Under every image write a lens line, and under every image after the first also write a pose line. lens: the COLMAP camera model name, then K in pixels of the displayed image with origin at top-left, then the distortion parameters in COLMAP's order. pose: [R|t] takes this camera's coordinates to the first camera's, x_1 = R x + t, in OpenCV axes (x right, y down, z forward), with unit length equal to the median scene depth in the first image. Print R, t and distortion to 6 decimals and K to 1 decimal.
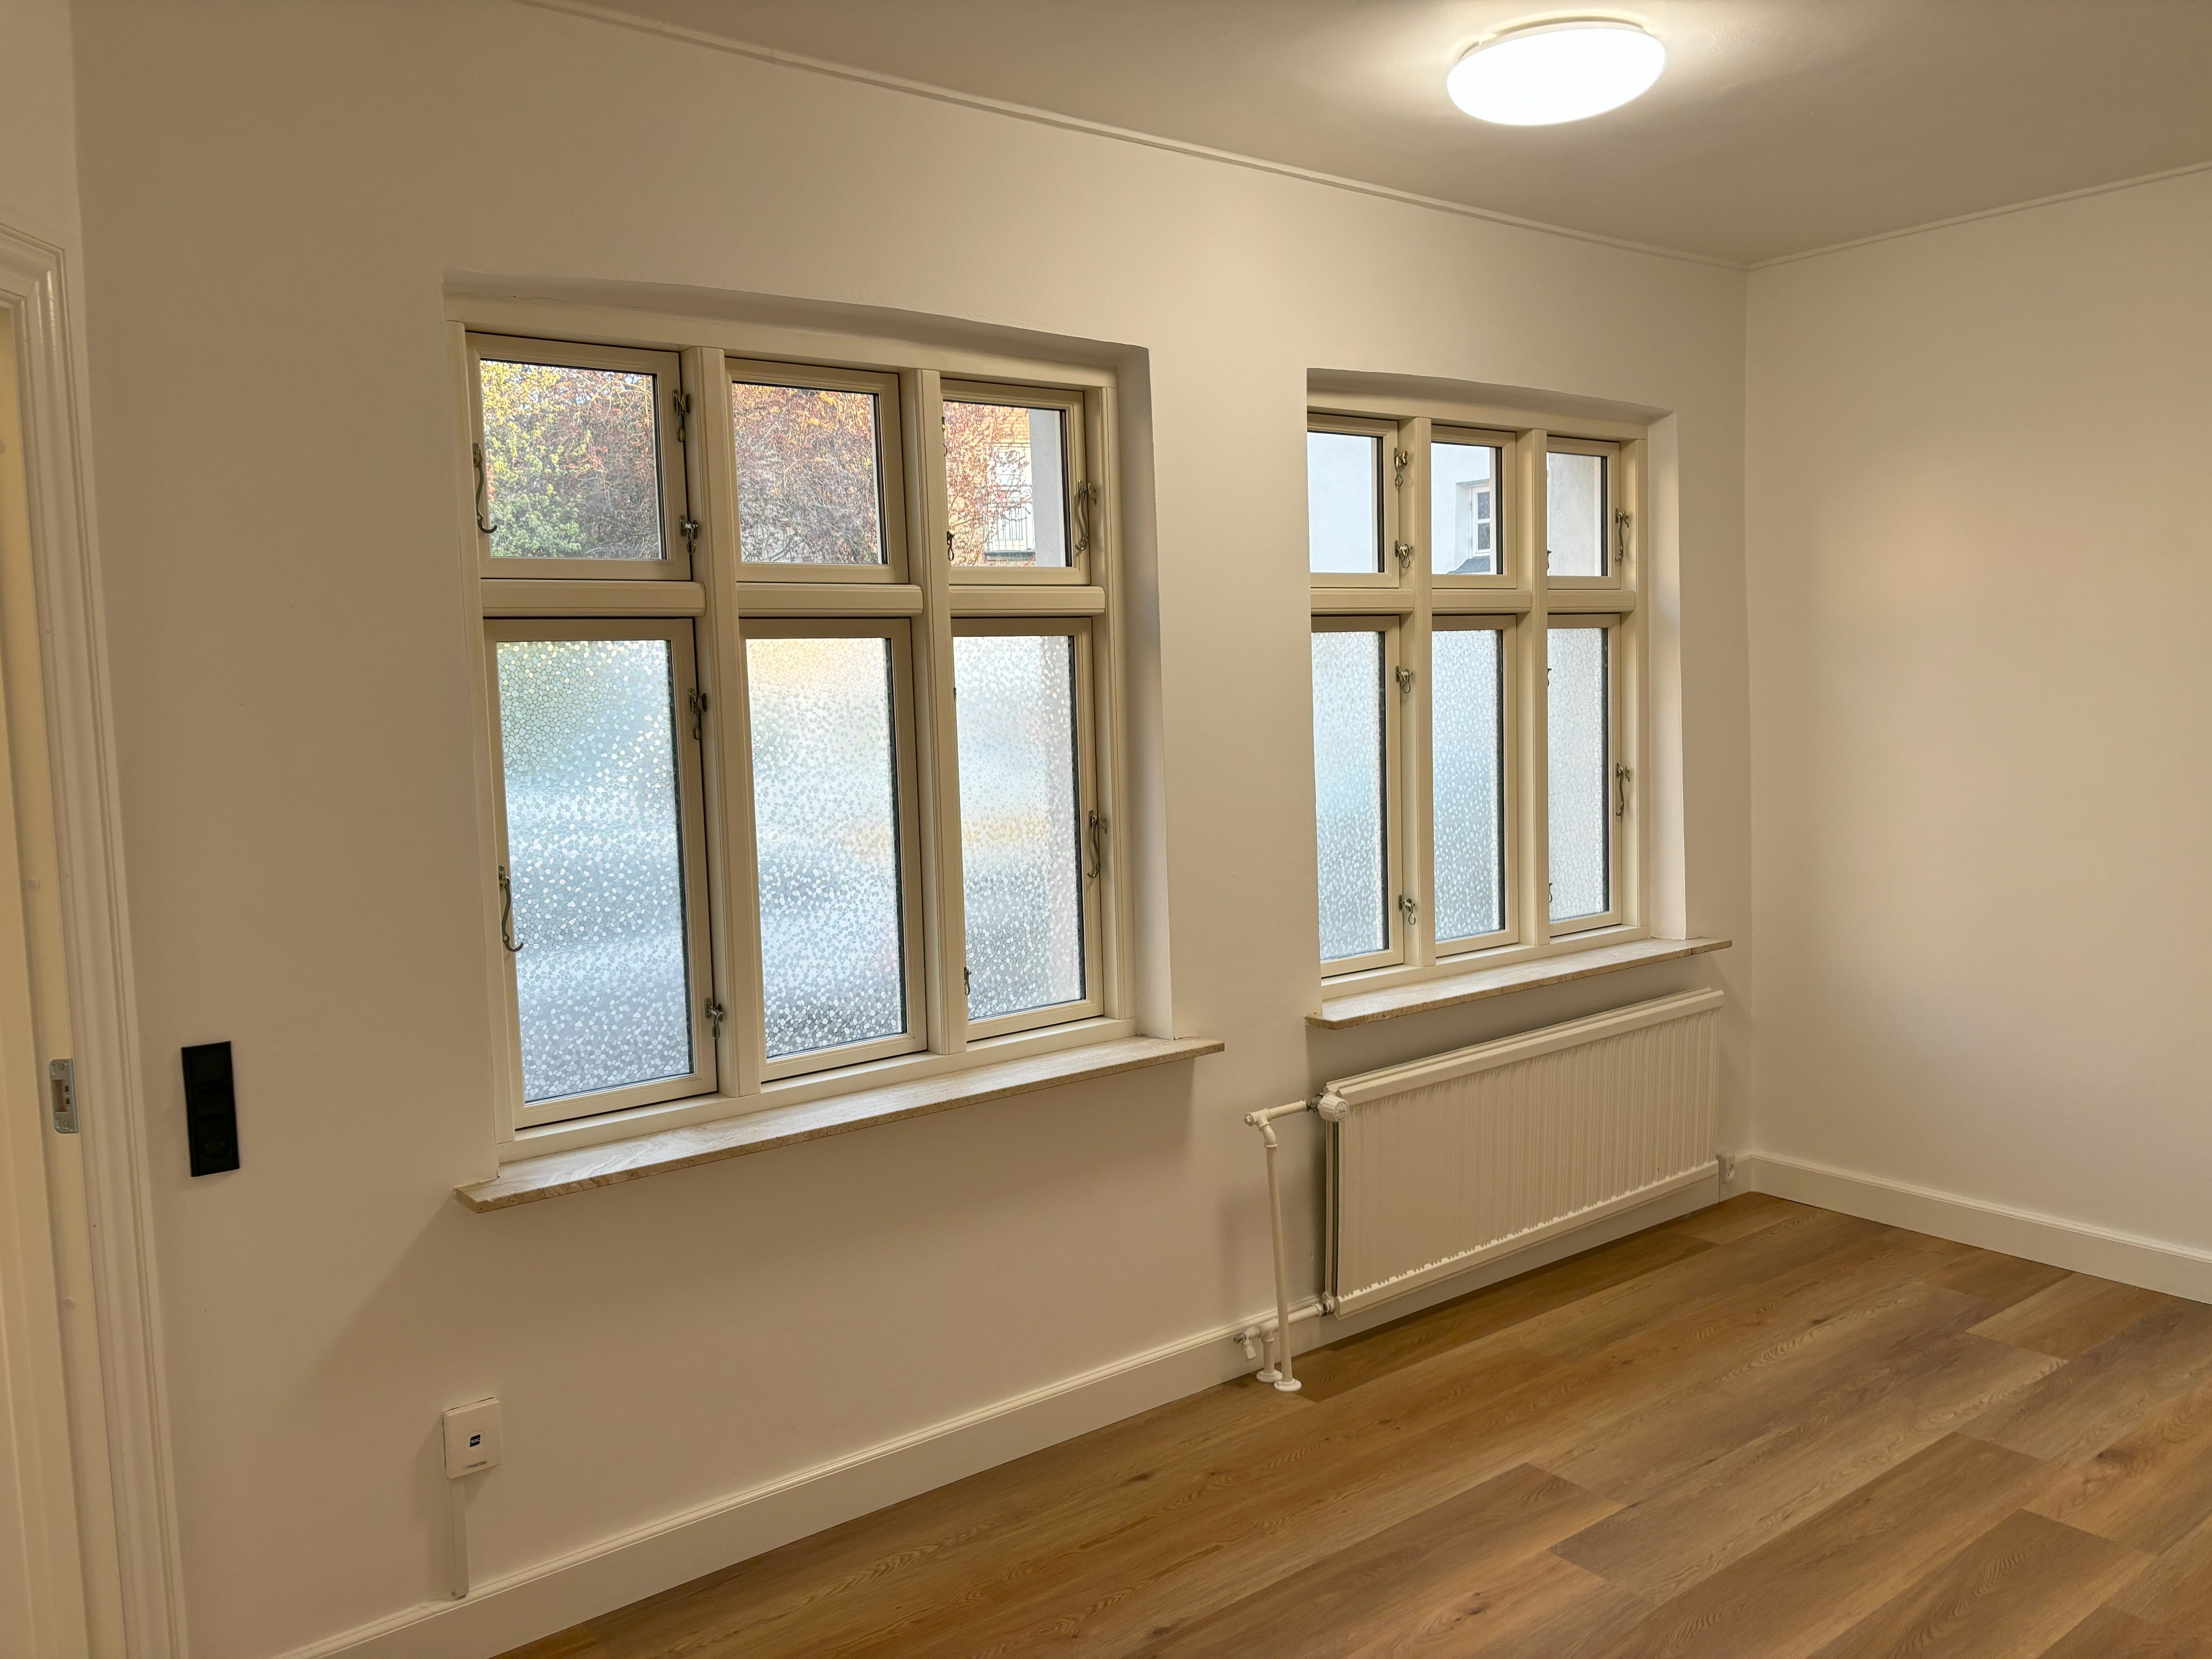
lens RADIAL K [[1656.5, 0, 1133.0], [0, 1656.5, 809.2], [0, 0, 1]] dist [0.064386, -0.067836]
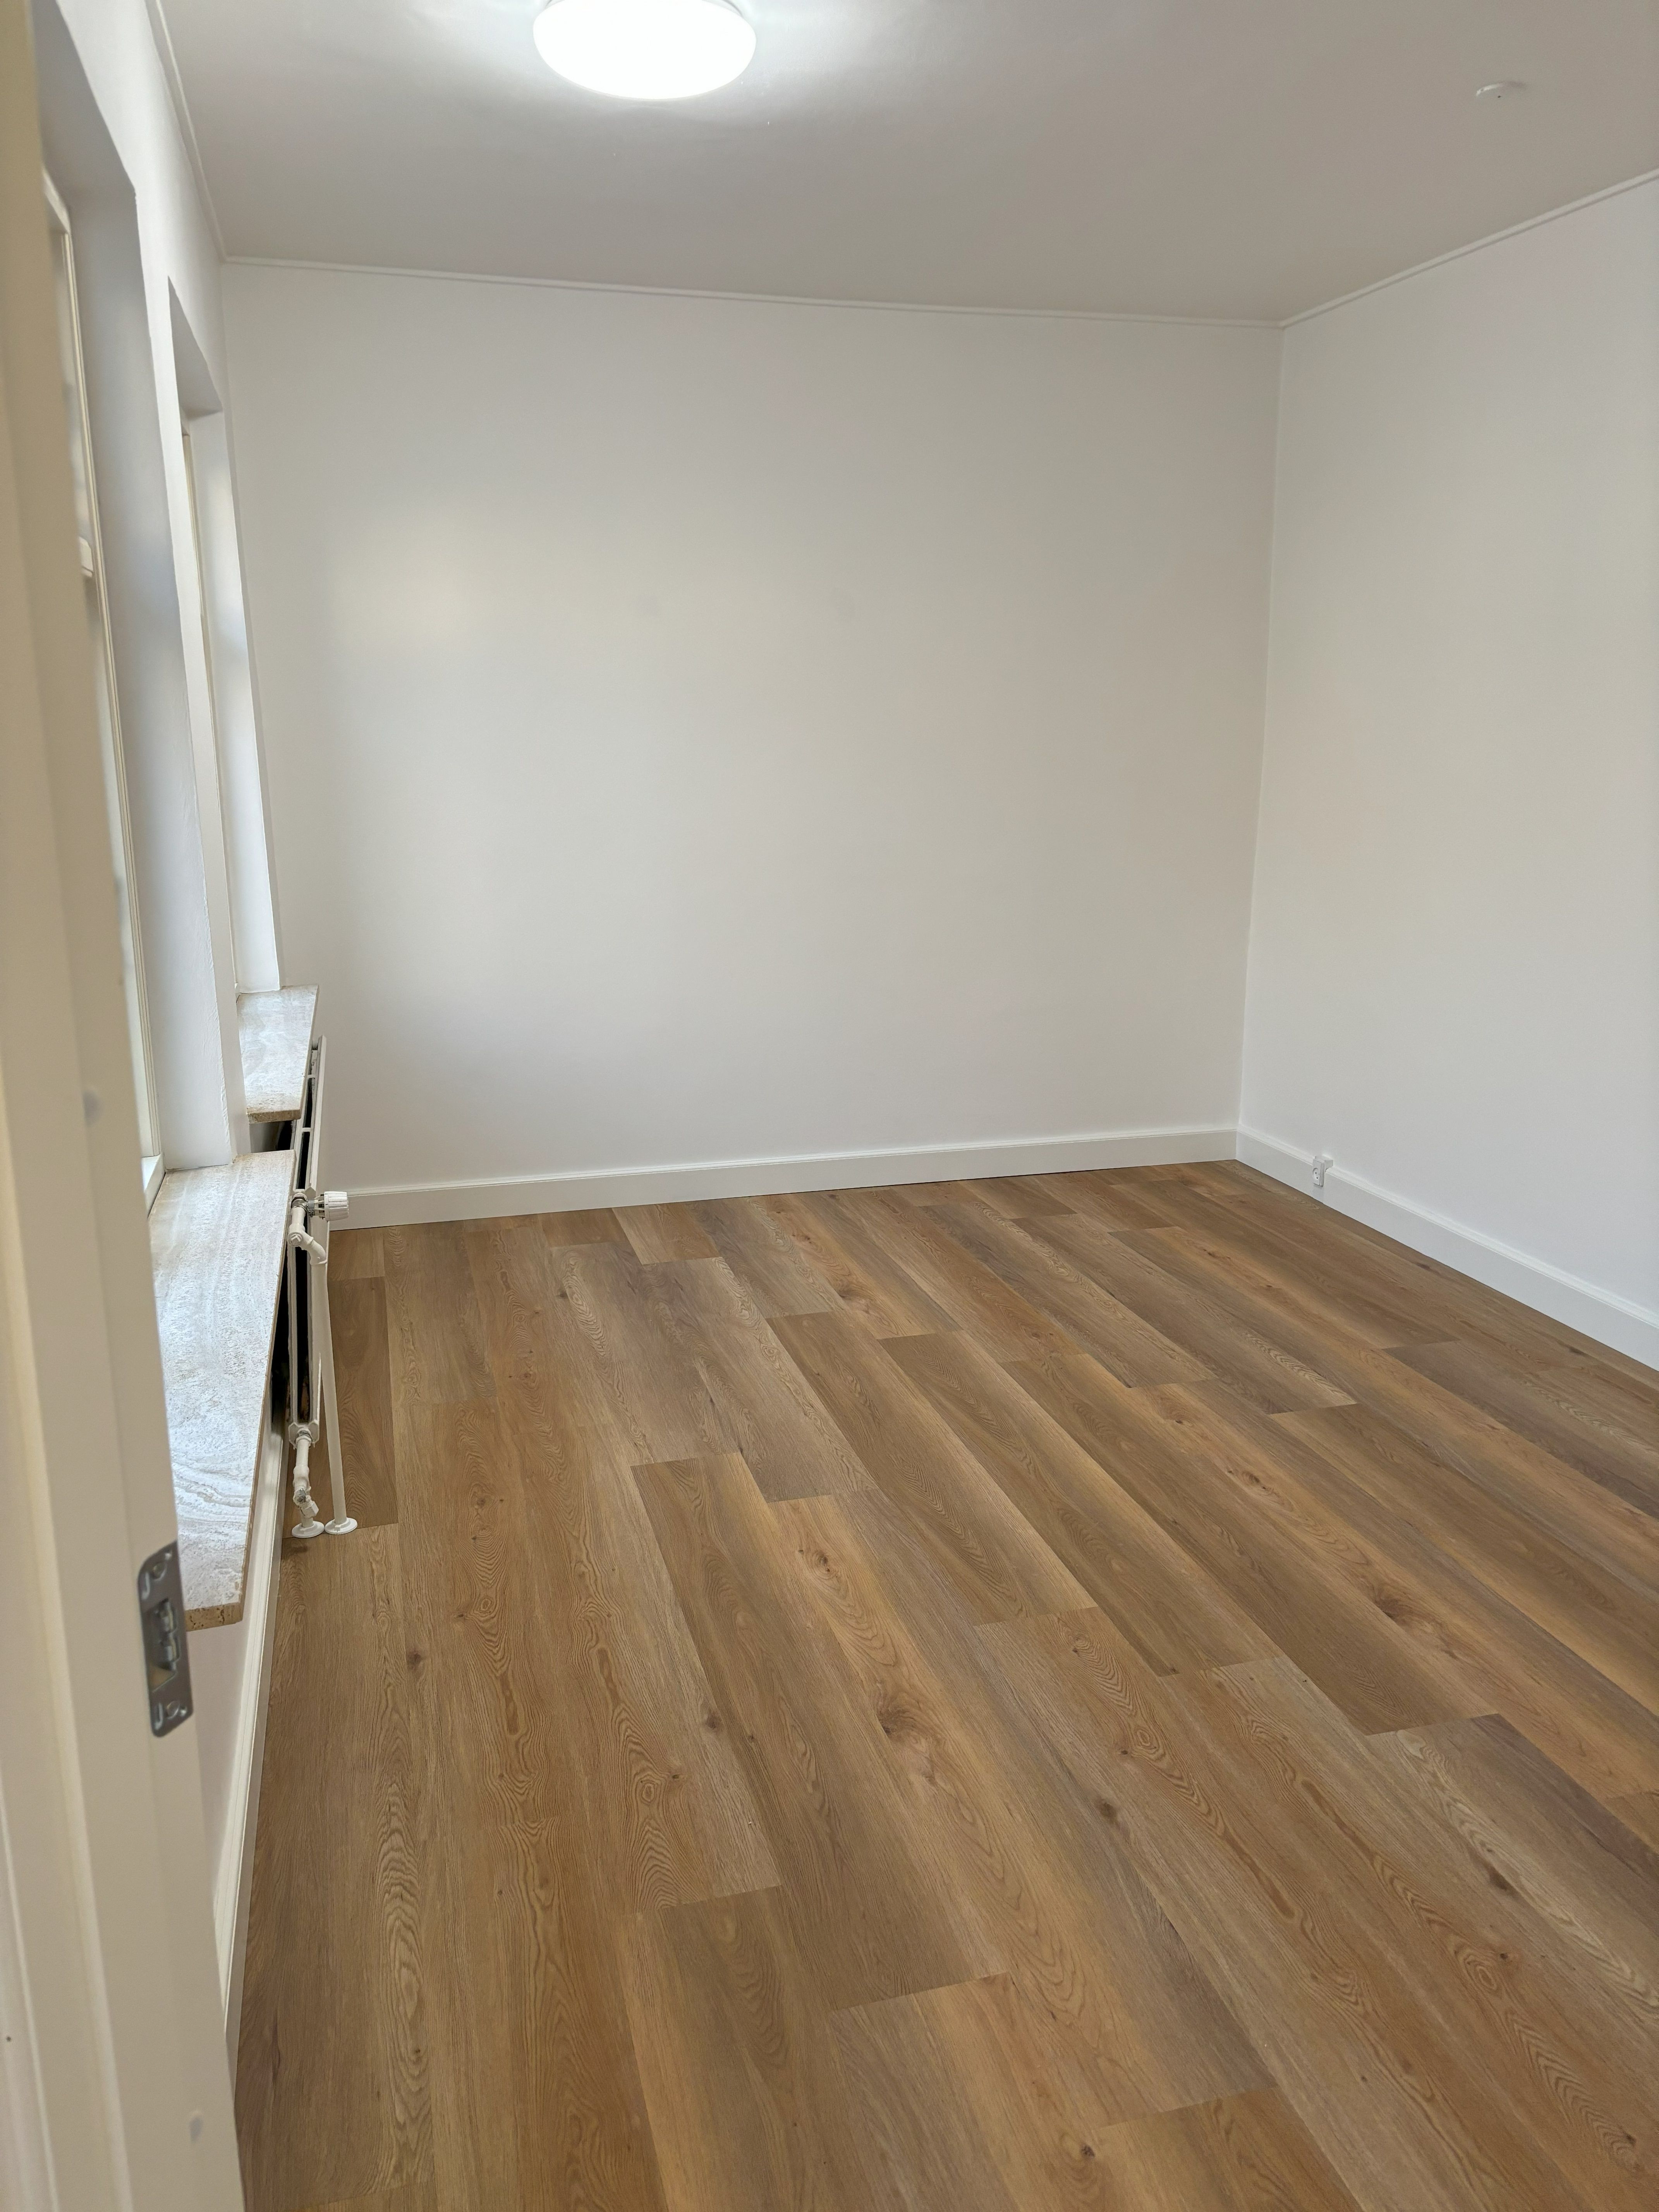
lens RADIAL K [[1656.5, 0, 832.4], [0, 1656.5, 1058.9], [0, 0, 1]] dist [0.064386, -0.067836]
pose [[0.382280, -0.156153, 0.910757, -0.601773], [0.062672, 0.987730, 0.143045, 0.001214], [-0.921919, 0.002396, 0.387376, 0.471798]]
